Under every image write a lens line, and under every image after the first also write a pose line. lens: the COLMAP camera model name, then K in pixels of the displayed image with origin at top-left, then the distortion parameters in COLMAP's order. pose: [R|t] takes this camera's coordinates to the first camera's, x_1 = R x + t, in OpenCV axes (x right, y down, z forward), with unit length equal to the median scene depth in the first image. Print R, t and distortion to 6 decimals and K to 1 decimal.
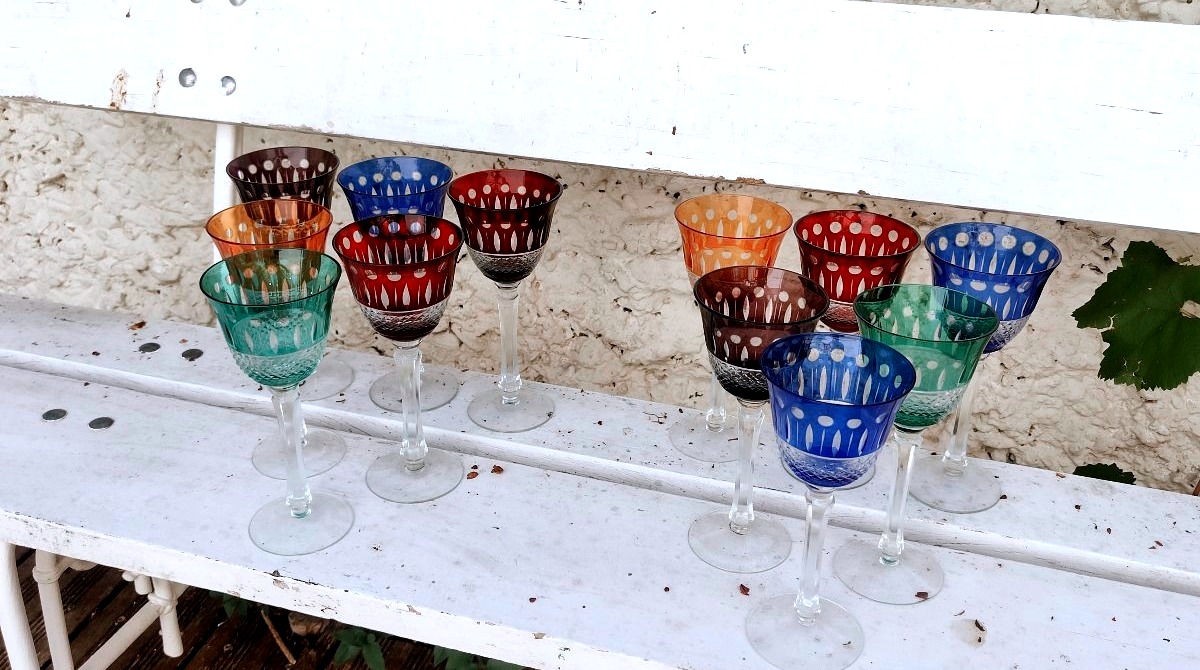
lens RADIAL K [[1277.6, 0, 600.0], [0, 1277.6, 335.0], [0, 0, 1]] dist [-0.001872, -0.022305]
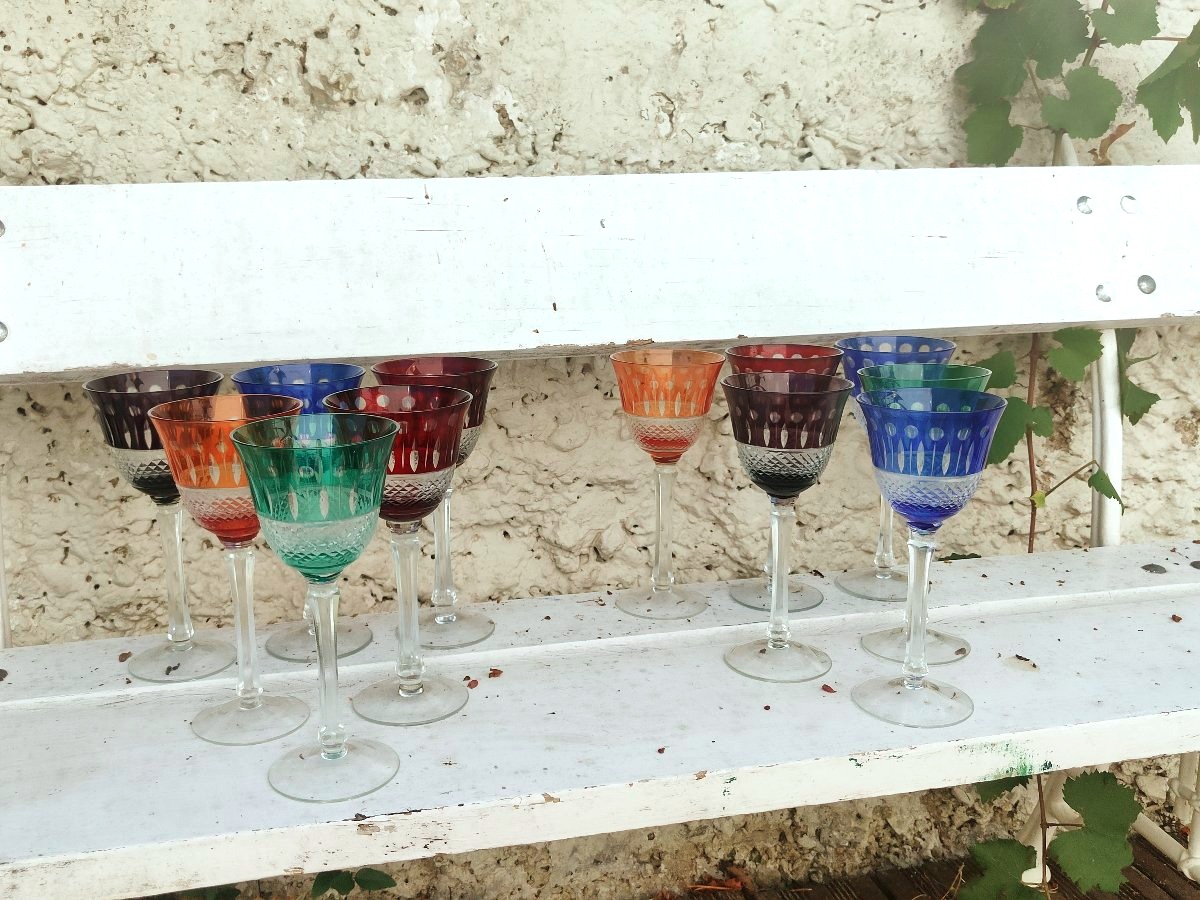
lens RADIAL K [[1262.1, 0, 600.0], [0, 1262.1, 450.0], [0, 0, 1]] dist [-0.000349, -0.011546]
pose [[0.838132, -0.130263, 0.529685, -0.405612], [0.265070, 0.945964, -0.186789, 0.125871], [-0.476732, 0.296957, 0.827372, 0.183238]]
